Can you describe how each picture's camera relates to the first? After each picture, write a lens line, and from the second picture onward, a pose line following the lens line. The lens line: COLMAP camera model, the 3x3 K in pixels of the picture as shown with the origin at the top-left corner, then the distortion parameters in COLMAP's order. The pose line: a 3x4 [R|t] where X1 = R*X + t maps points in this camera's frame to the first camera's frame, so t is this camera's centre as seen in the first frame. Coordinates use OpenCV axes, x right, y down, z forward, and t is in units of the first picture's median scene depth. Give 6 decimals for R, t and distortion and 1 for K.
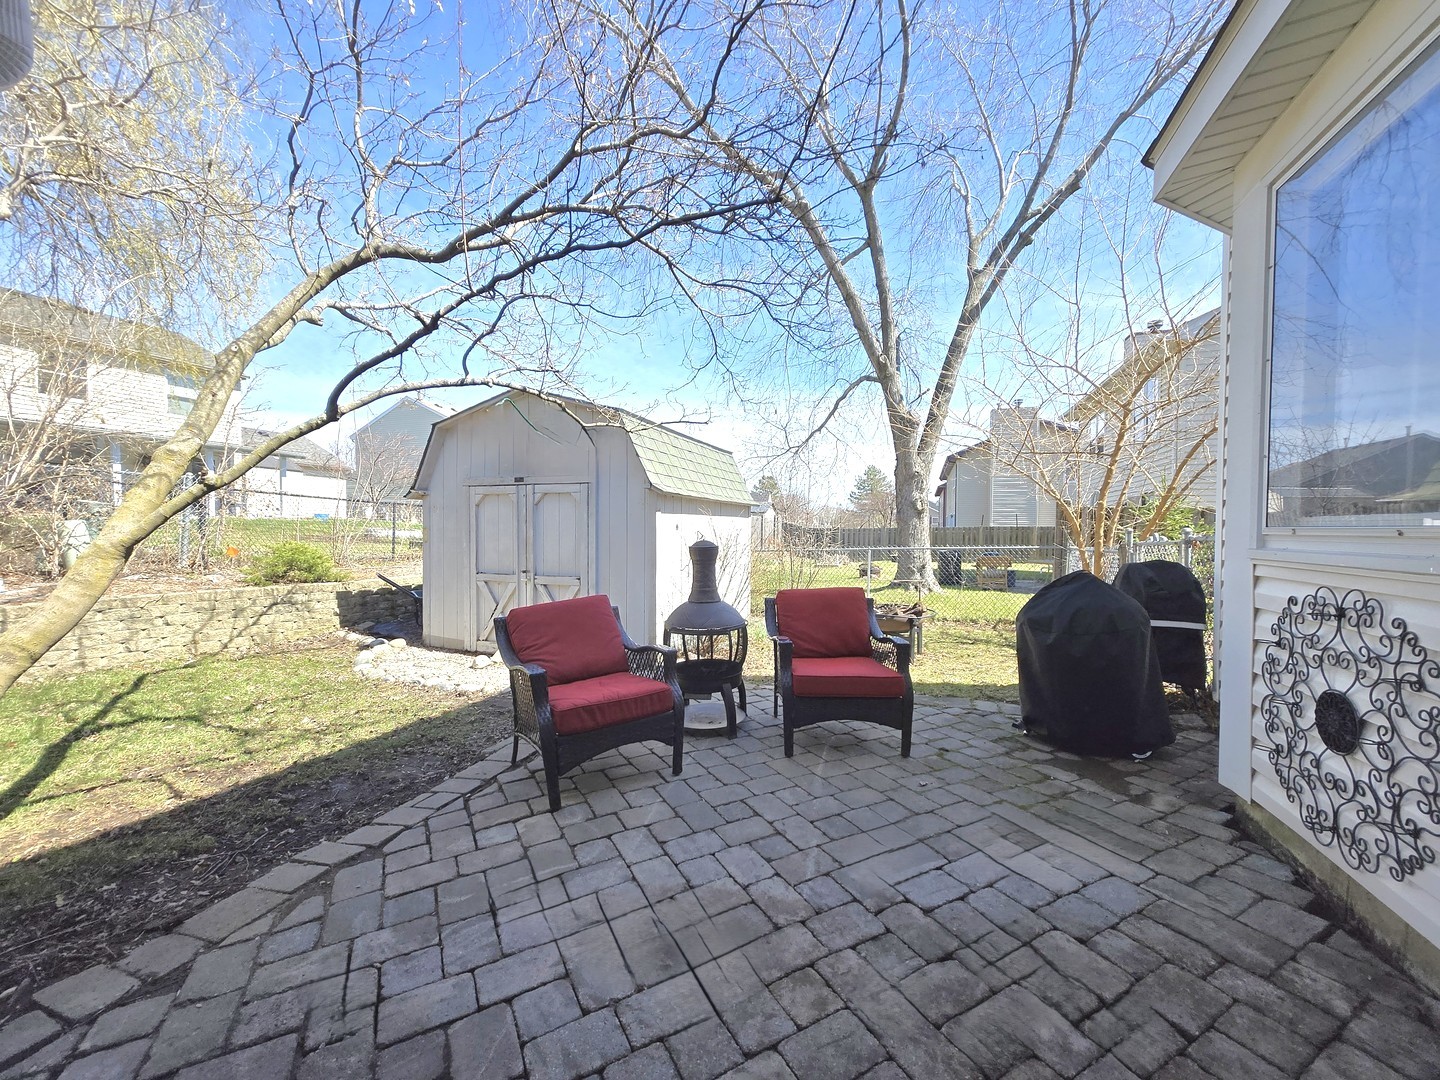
lens RADIAL K [[564.0, 0, 714.3], [0, 564.0, 542.1], [0, 0, 1]] dist [0.001393, -0.000253]
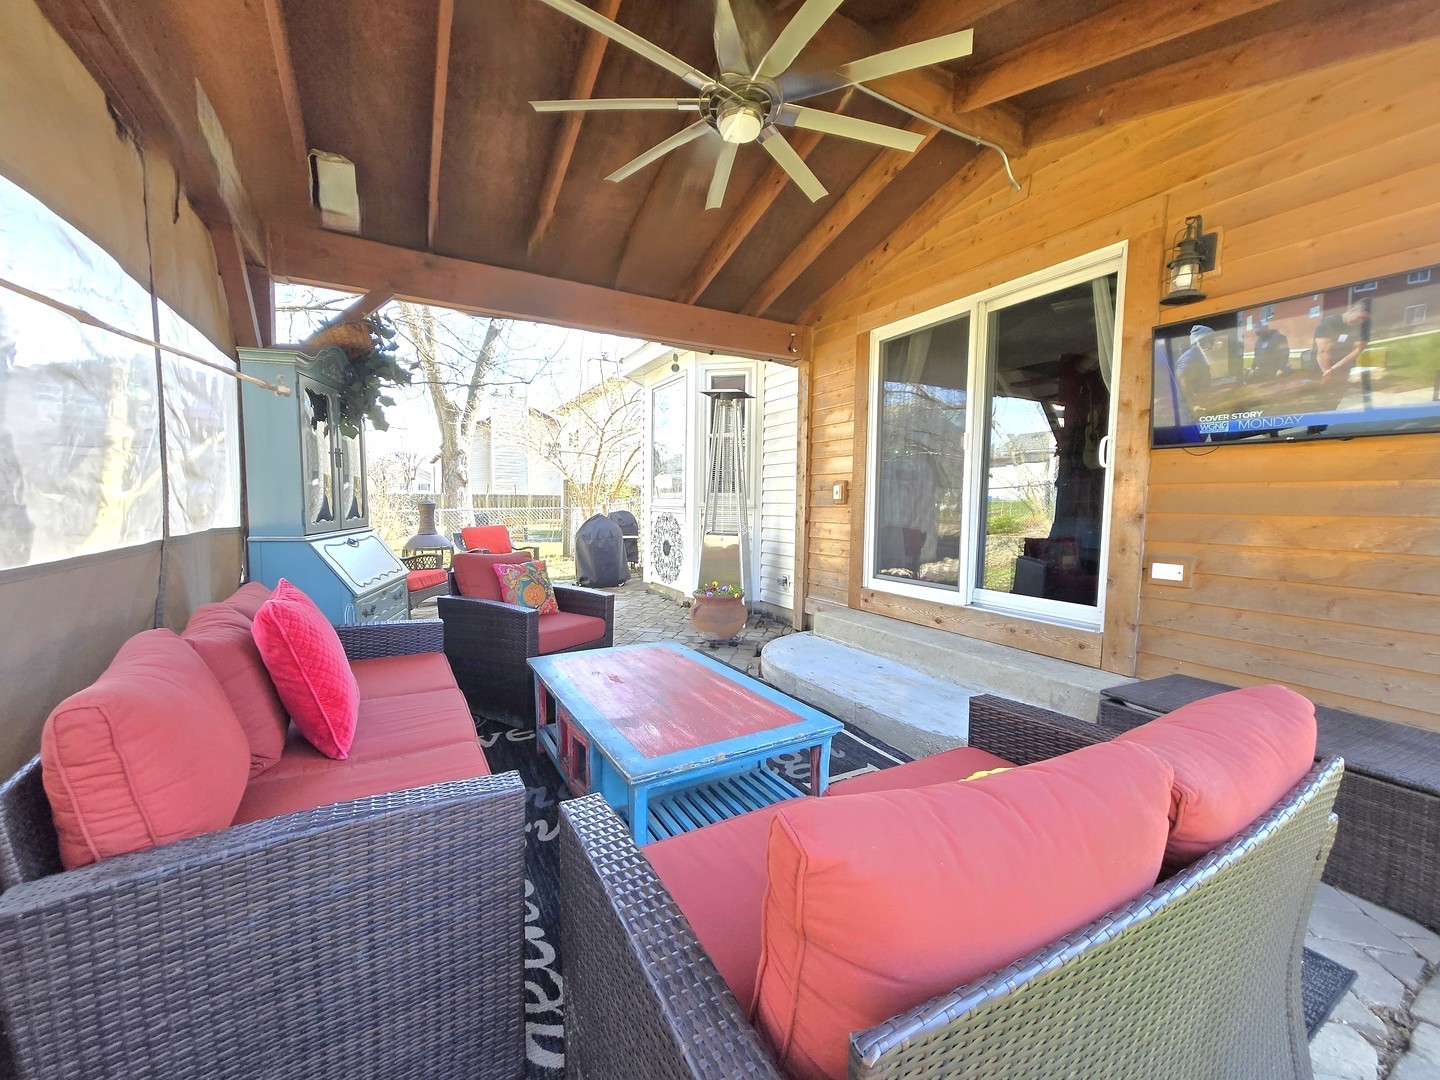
lens RADIAL K [[564.0, 0, 714.3], [0, 564.0, 542.1], [0, 0, 1]] dist [0.001393, -0.000253]
pose [[0.653917, -0.056560, 0.754449, -0.656782], [0.011137, 0.997813, 0.065152, 0.015470], [-0.756484, -0.034202, 0.653117, -0.731034]]
